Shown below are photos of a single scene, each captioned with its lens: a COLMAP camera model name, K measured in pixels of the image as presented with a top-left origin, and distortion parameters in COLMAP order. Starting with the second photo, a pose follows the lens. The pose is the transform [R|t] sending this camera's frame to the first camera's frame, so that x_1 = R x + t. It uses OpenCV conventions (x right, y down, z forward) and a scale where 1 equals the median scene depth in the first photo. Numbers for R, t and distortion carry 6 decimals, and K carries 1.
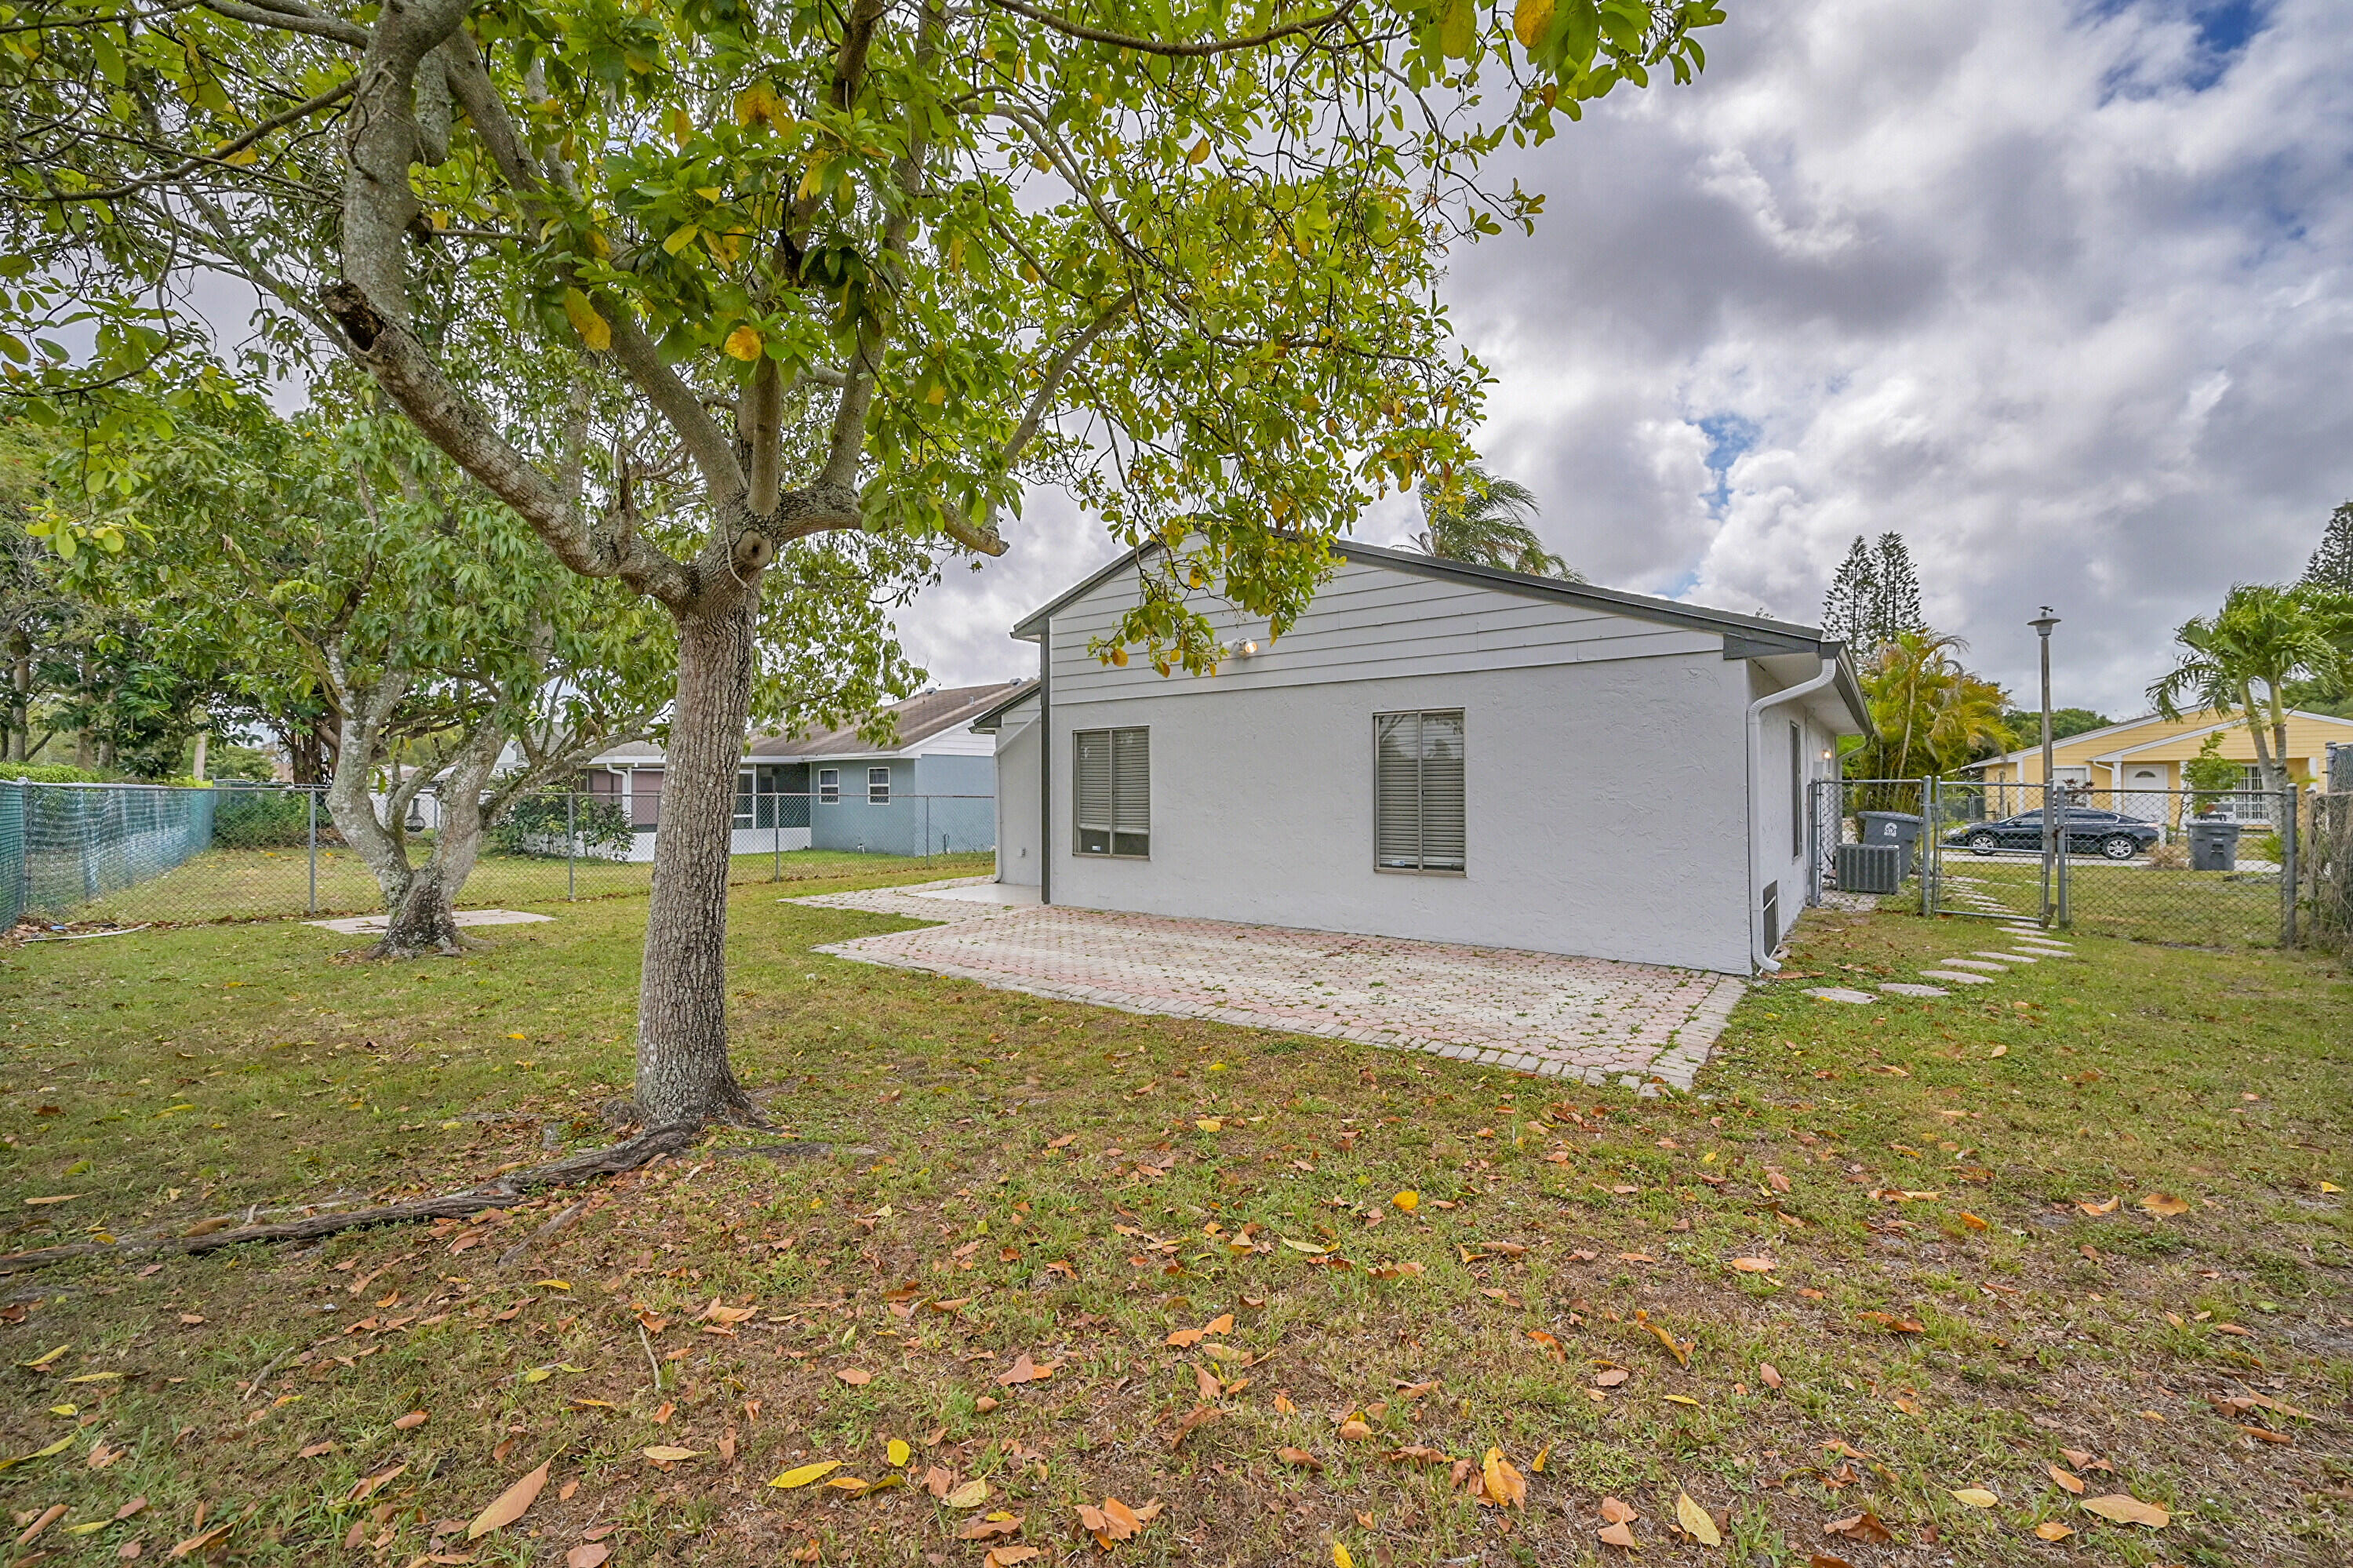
lens RADIAL K [[925.5, 0, 1183.9], [0, 925.5, 778.3], [0, 0, 1]] dist [0.000793, 0.000095]
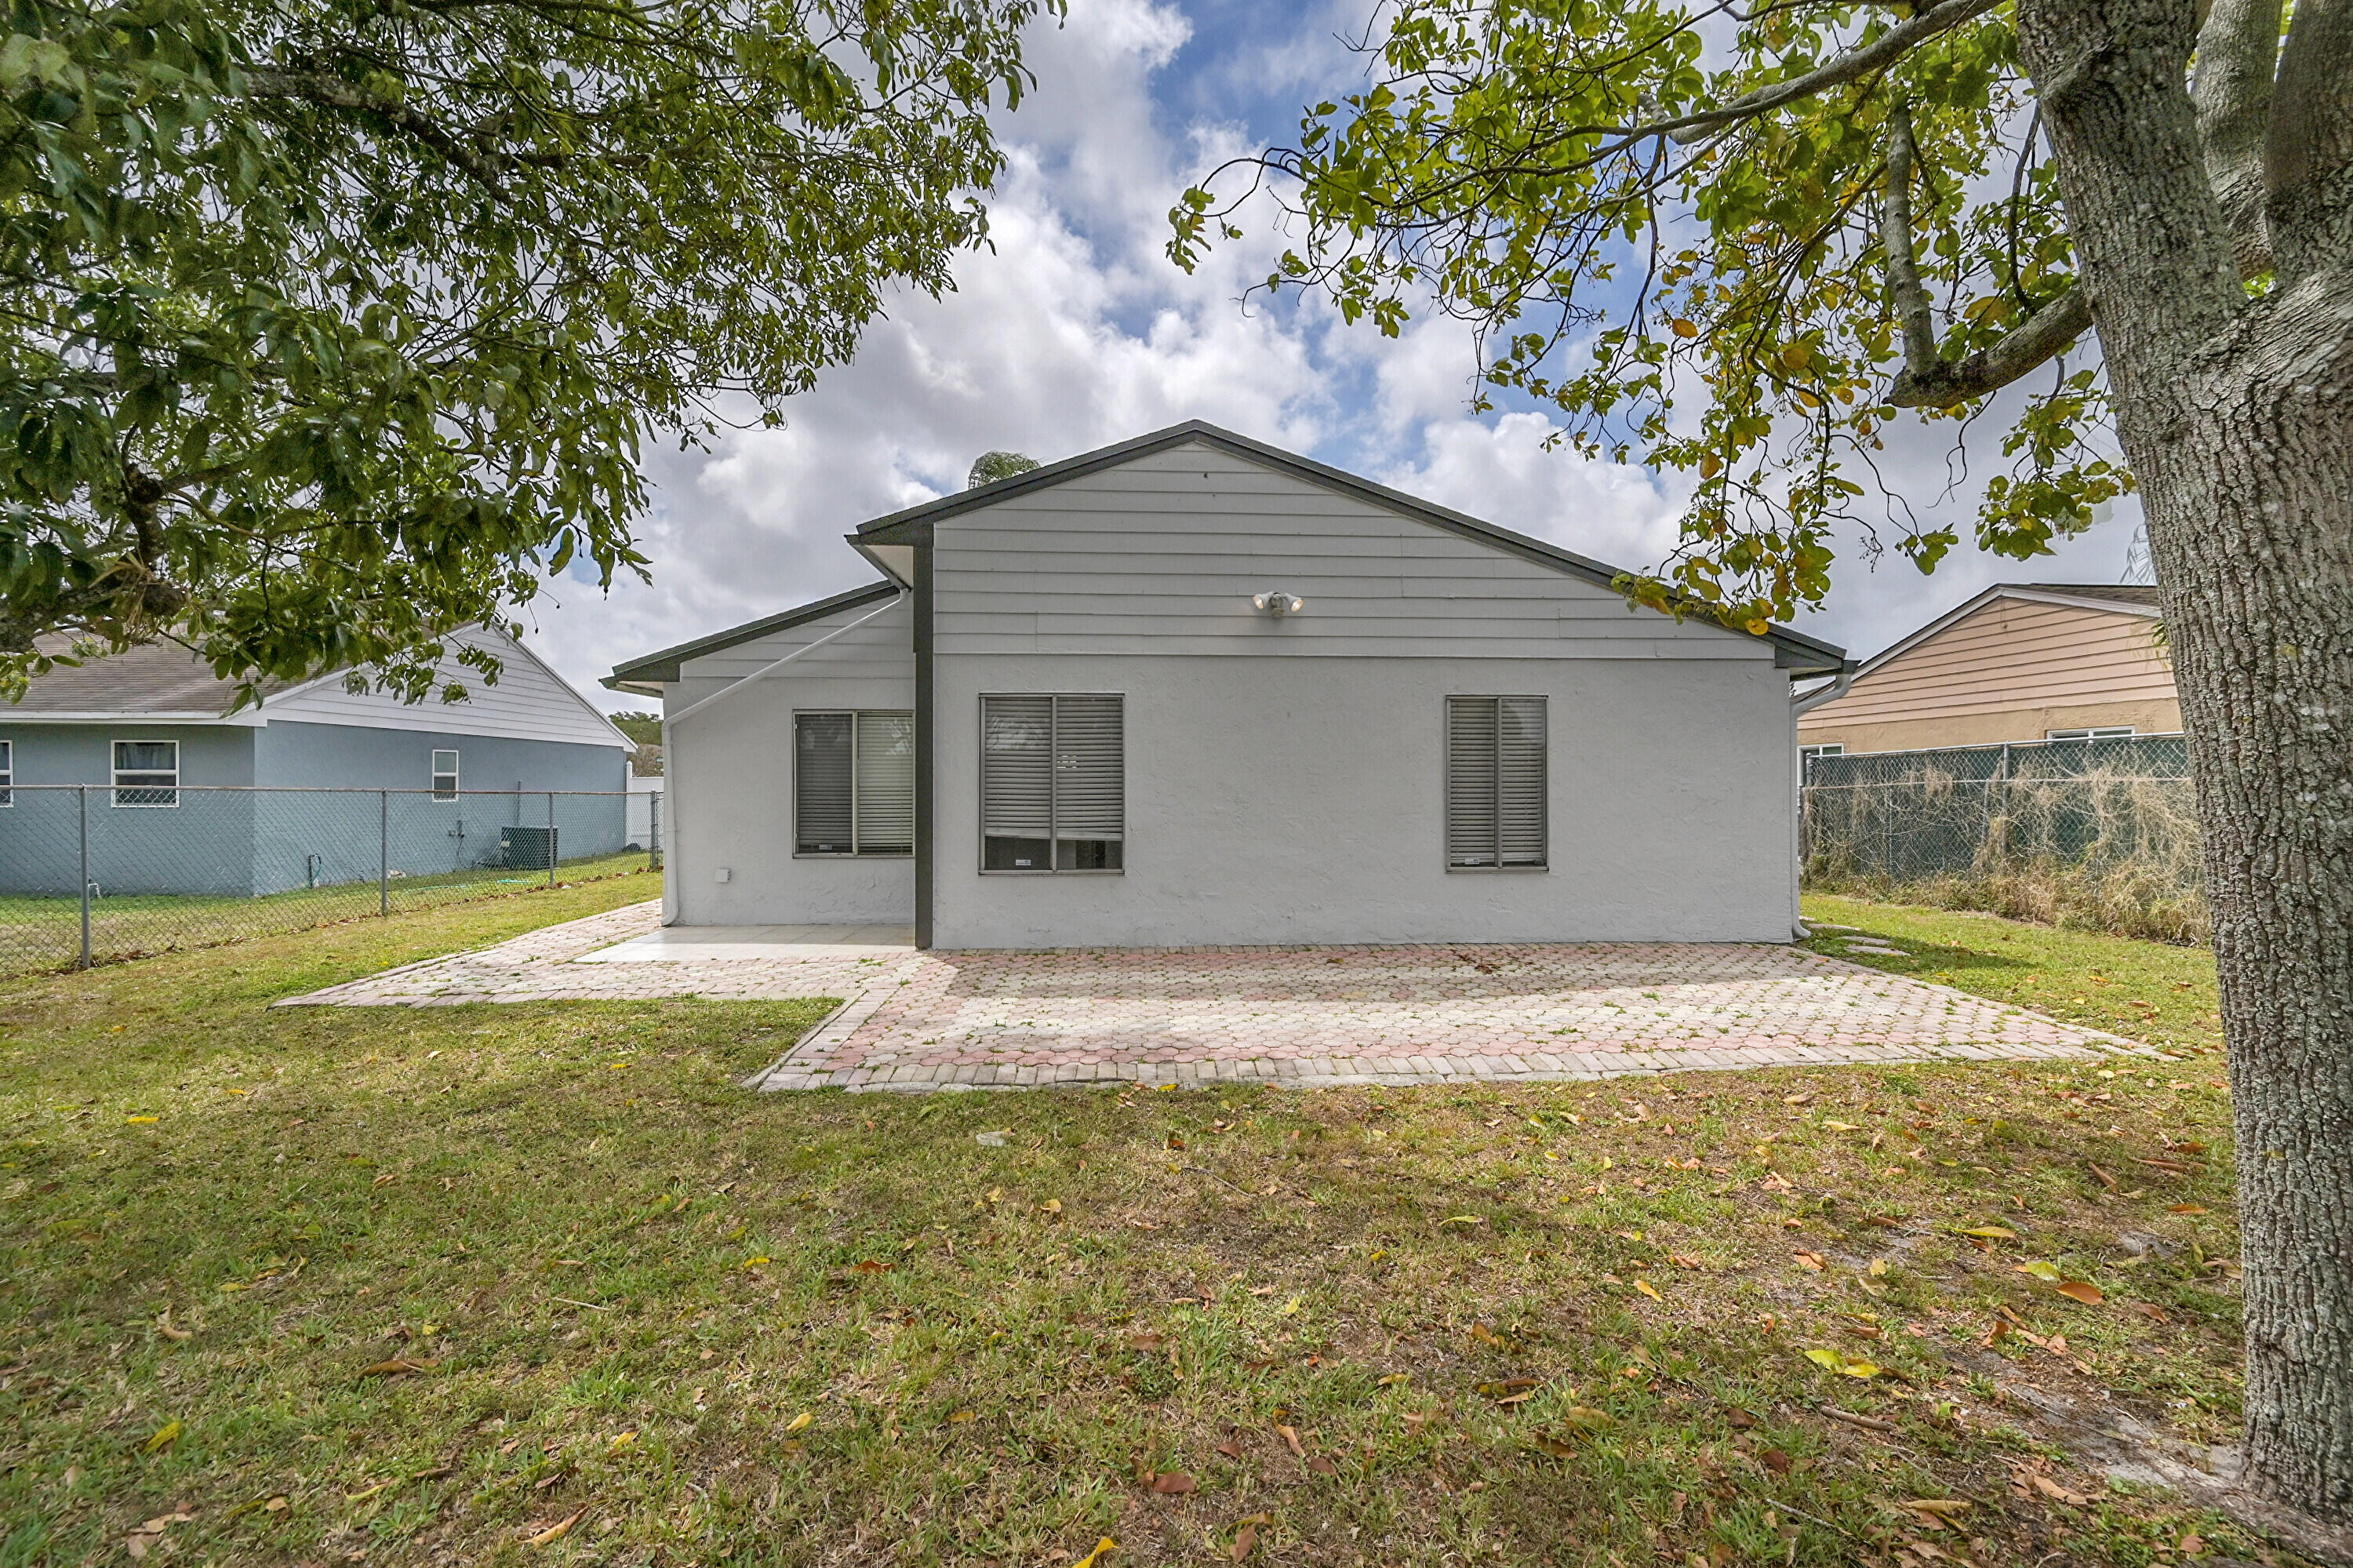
lens RADIAL K [[925.5, 0, 1183.9], [0, 925.5, 778.3], [0, 0, 1]] dist [0.000793, 0.000095]
pose [[0.769825, 0.003376, 0.638246, -0.475465], [-0.009111, 0.999942, 0.005701, 0.006099], [-0.638190, -0.010204, 0.769812, 0.394491]]
